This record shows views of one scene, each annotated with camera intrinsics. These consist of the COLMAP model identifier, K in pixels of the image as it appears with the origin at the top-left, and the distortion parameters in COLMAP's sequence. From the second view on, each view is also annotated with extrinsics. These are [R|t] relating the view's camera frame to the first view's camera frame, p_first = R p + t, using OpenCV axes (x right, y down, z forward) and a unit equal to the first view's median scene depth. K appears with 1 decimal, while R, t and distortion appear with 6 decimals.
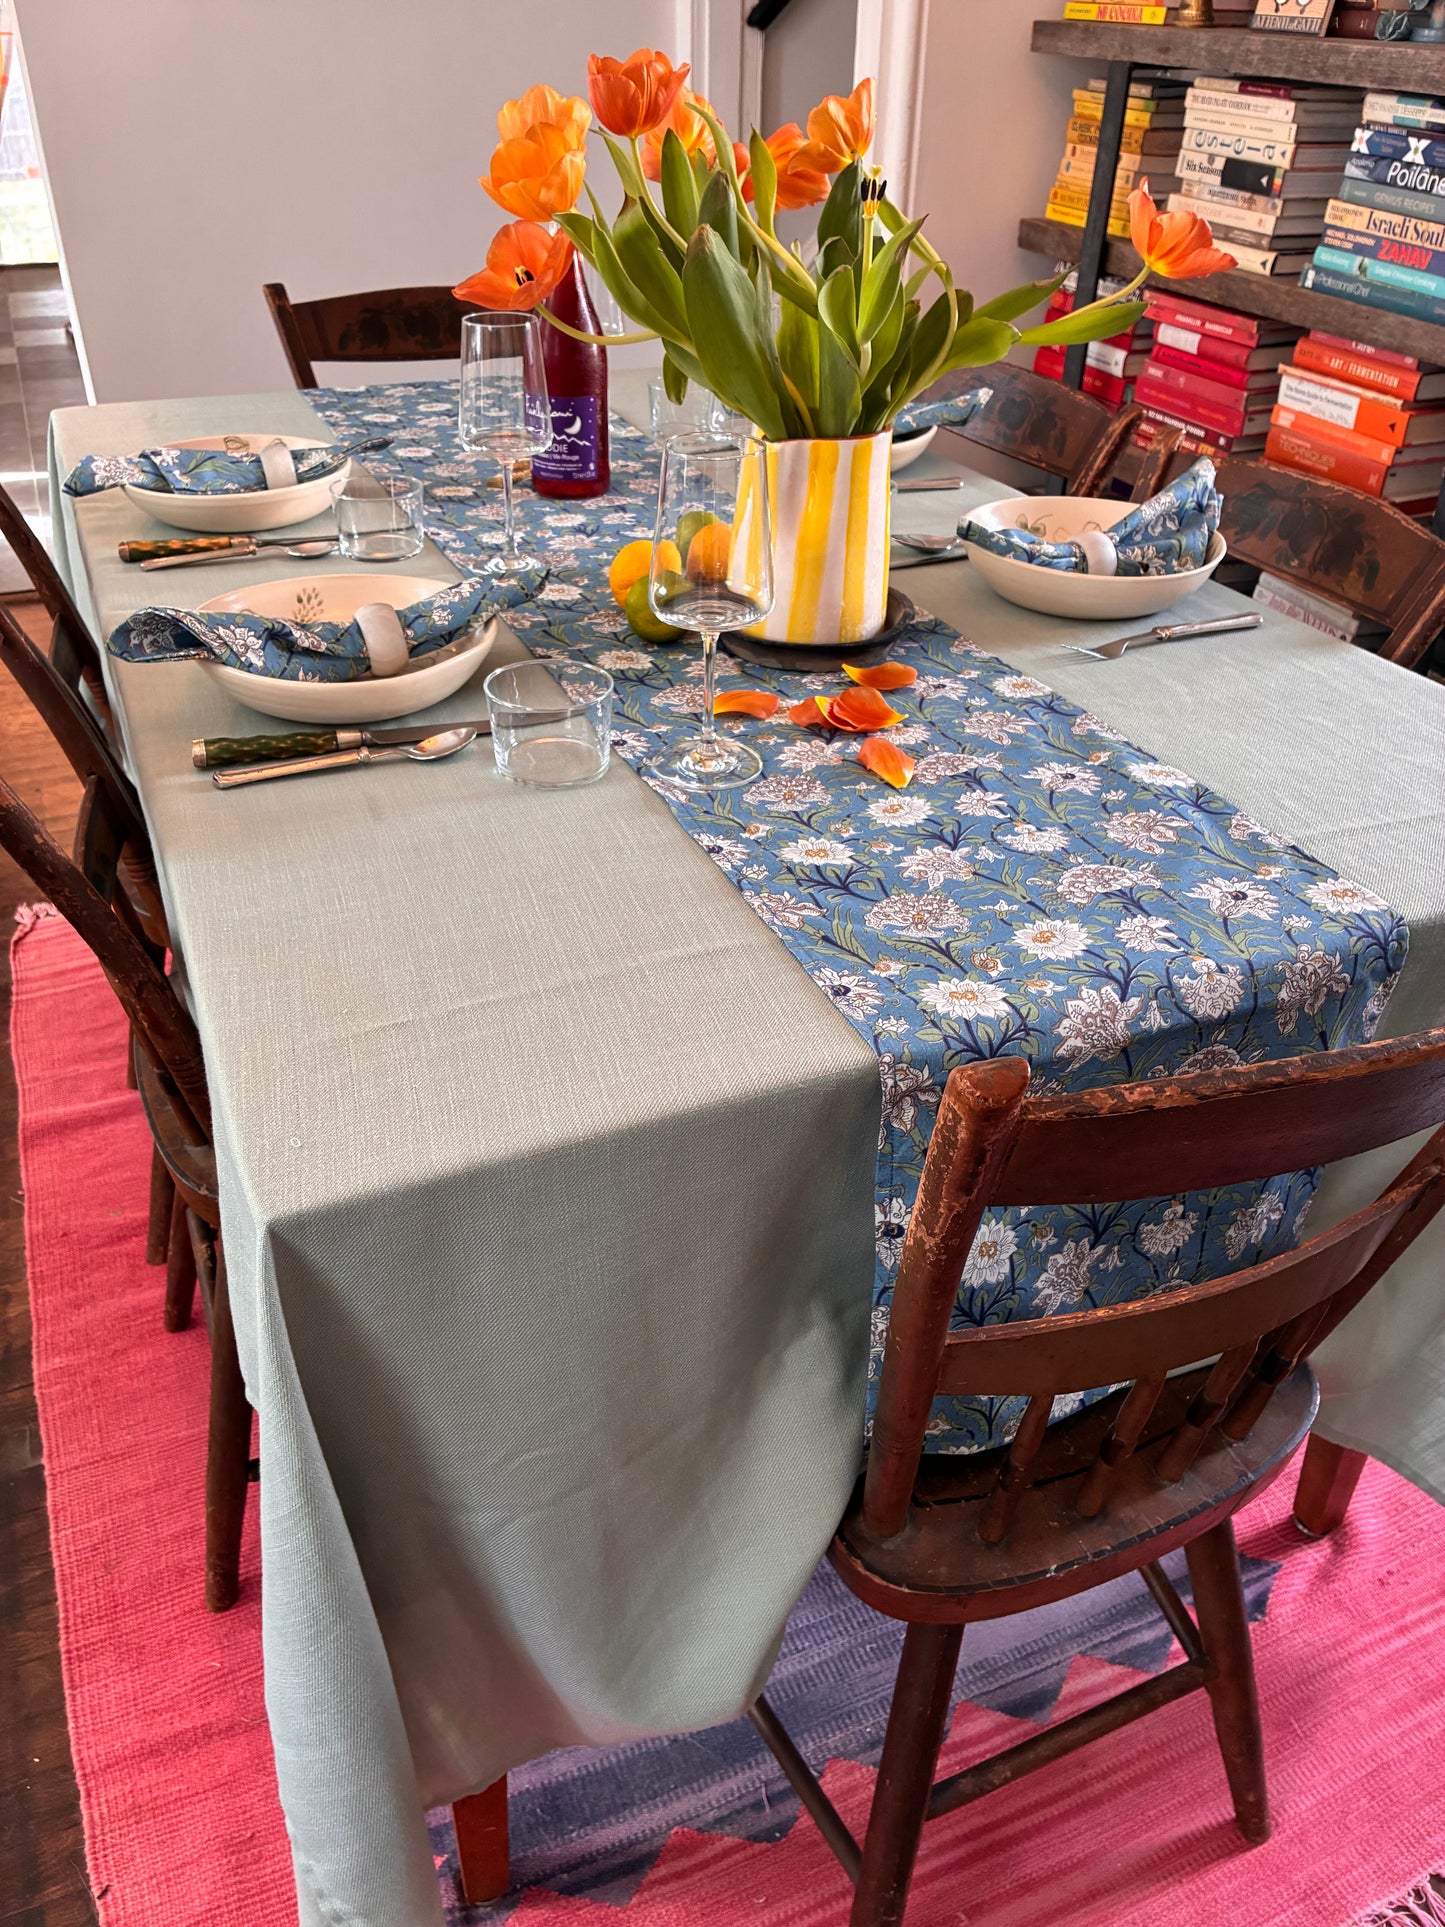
lens RADIAL K [[1490.2, 0, 712.5], [0, 1490.2, 948.9], [0, 0, 1]] dist [0.058401, -0.086732]
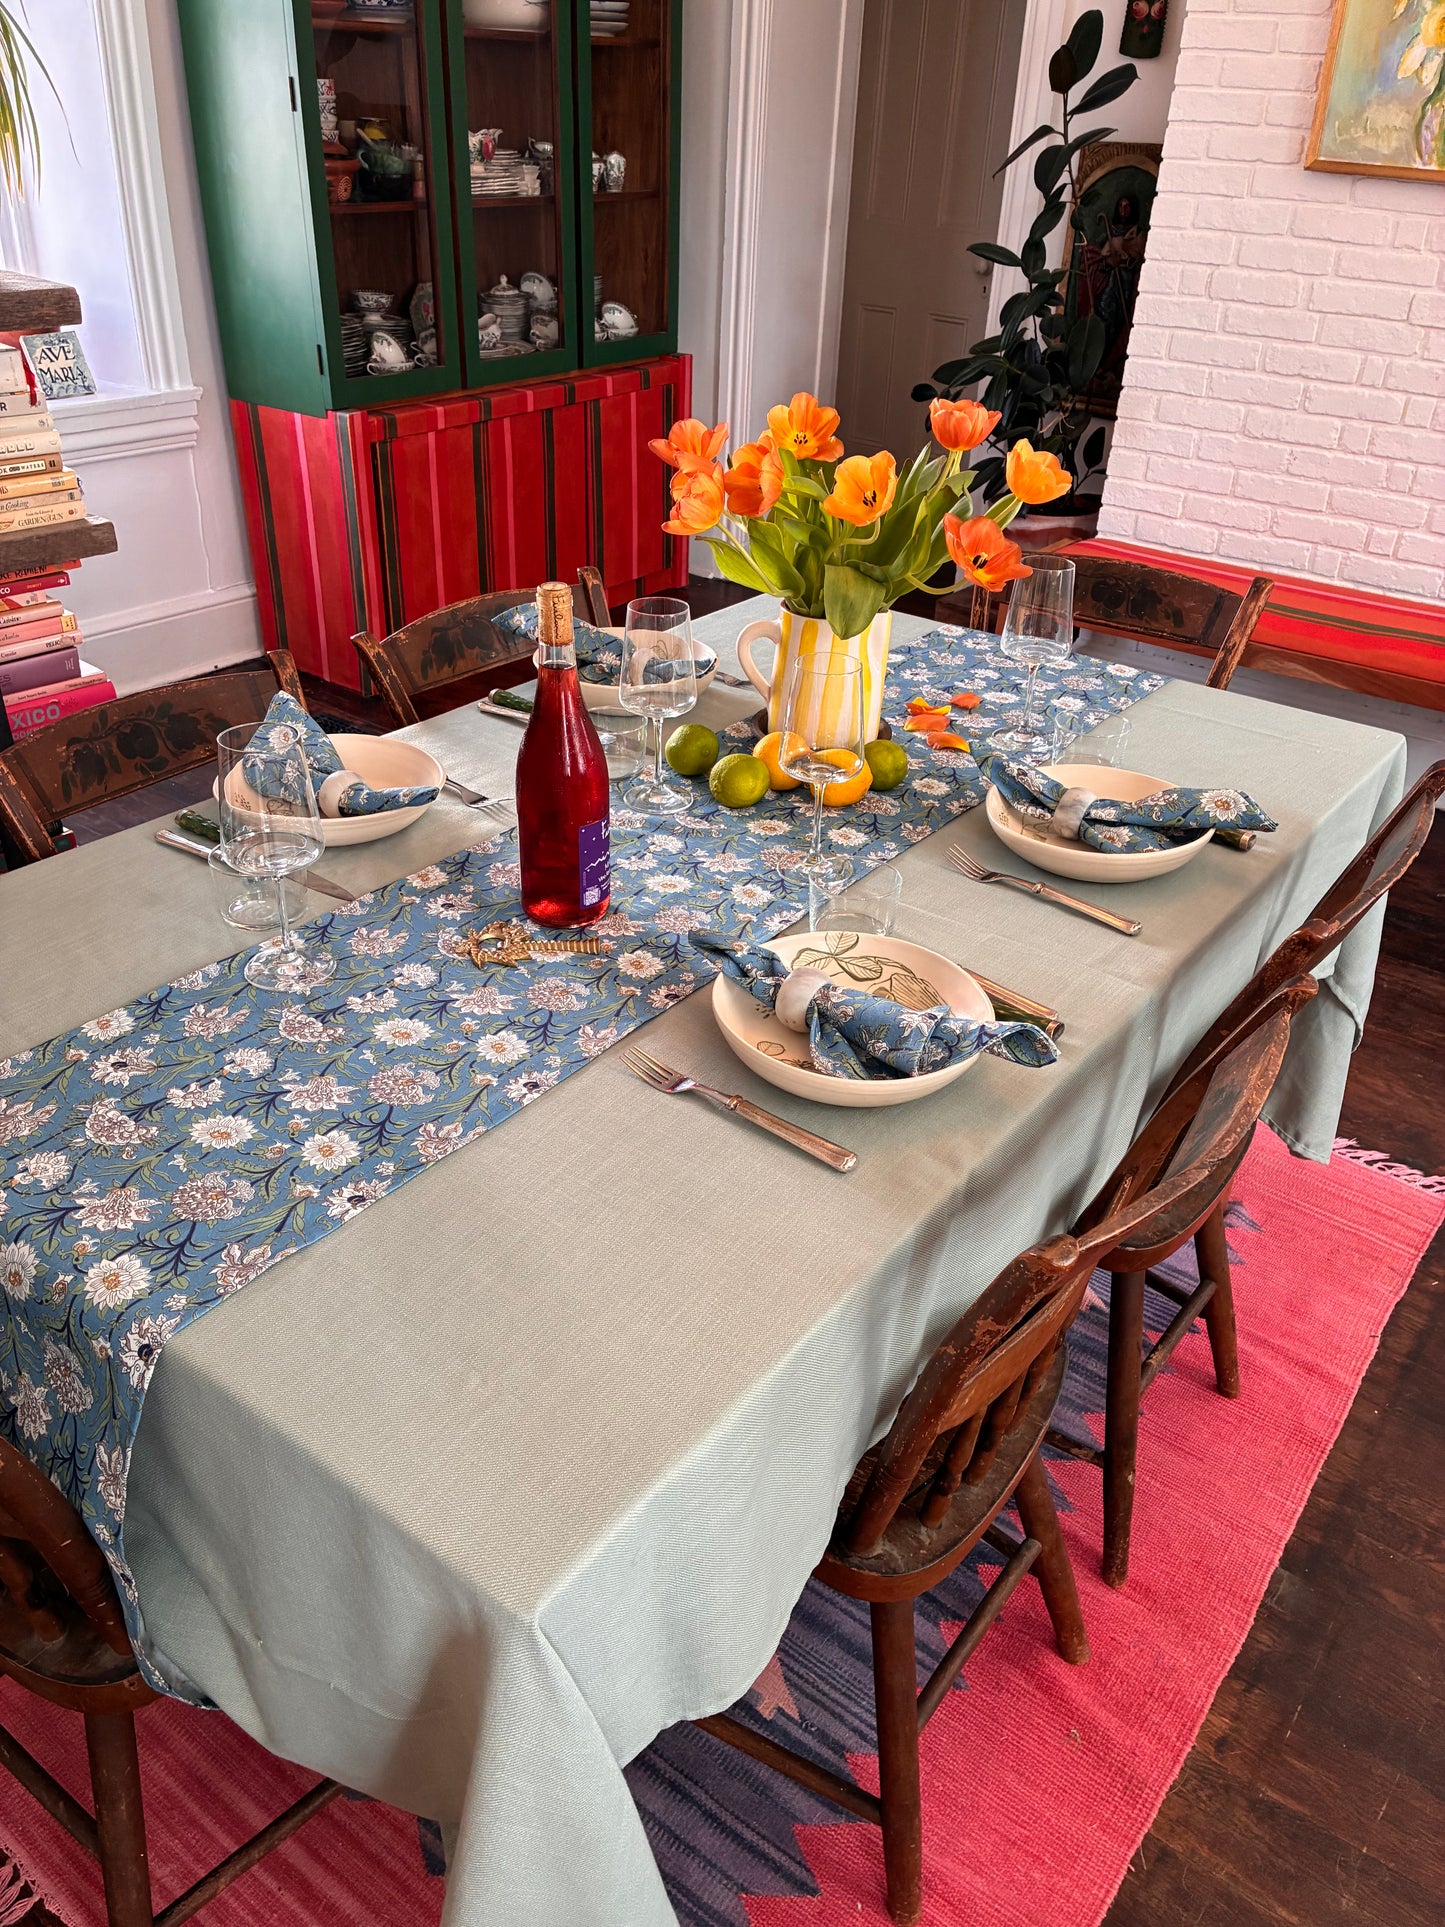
lens RADIAL K [[1490.2, 0, 725.1], [0, 1490.2, 929.6], [0, 0, 1]] dist [0.058401, -0.086732]
pose [[-0.485625, -0.461492, 0.742424, -0.564852], [0.442114, 0.603004, 0.664019, -0.506869], [-0.754124, 0.650700, -0.088802, 0.434536]]
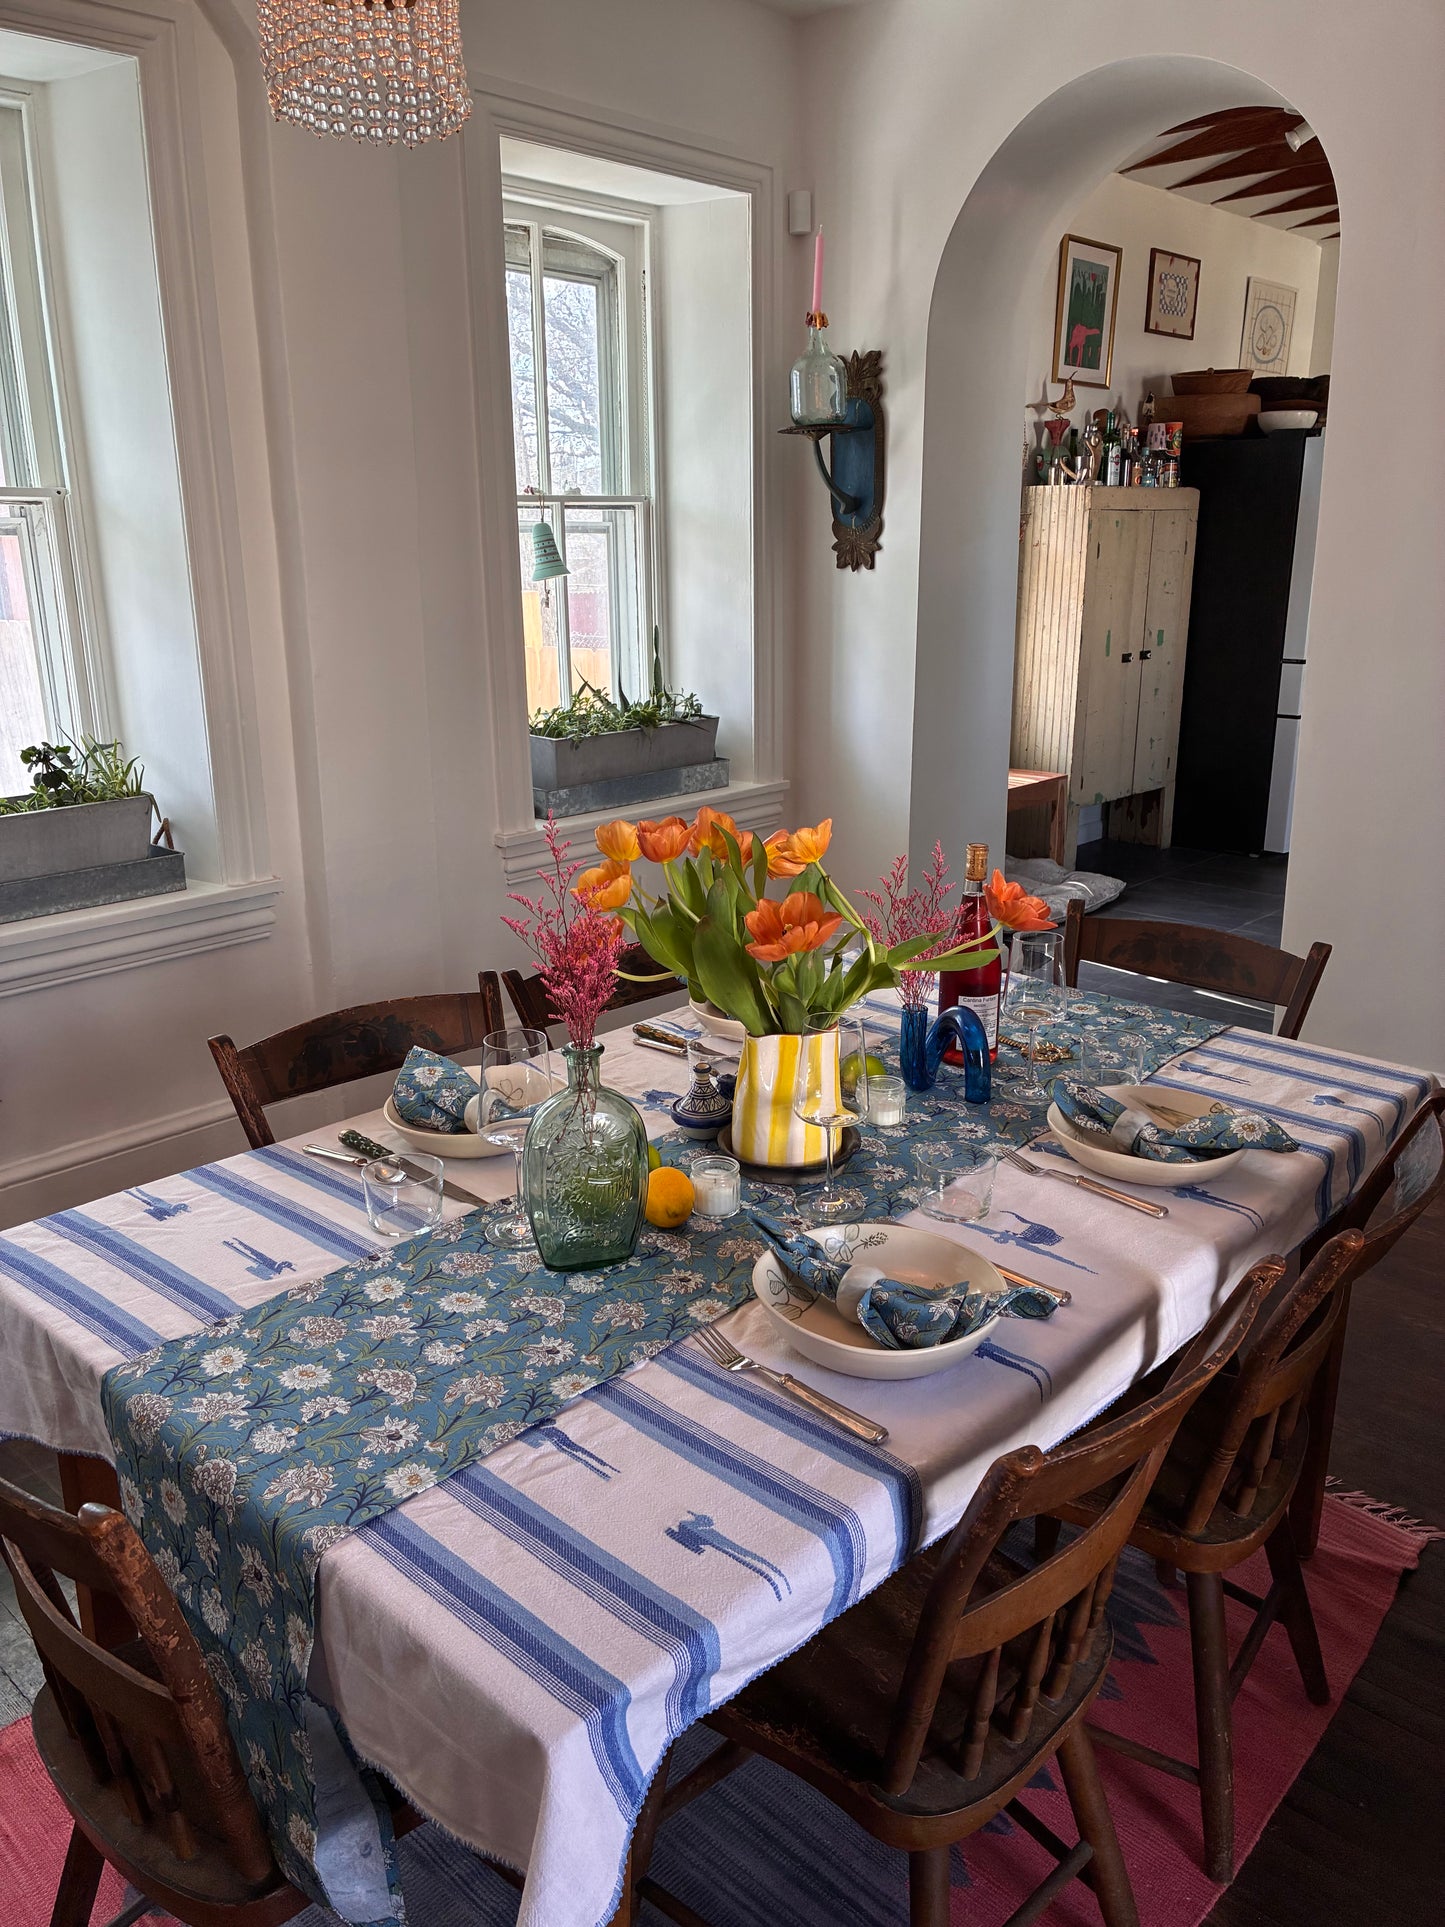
lens RADIAL K [[1490.2, 0, 714.1], [0, 1490.2, 920.6], [0, 0, 1]] dist [0.058401, -0.086732]
pose [[0.405747, 0.215111, -0.888311, 1.082822], [-0.478552, 0.878039, -0.005960, -0.397233], [0.778690, 0.427521, 0.459204, 0.267147]]
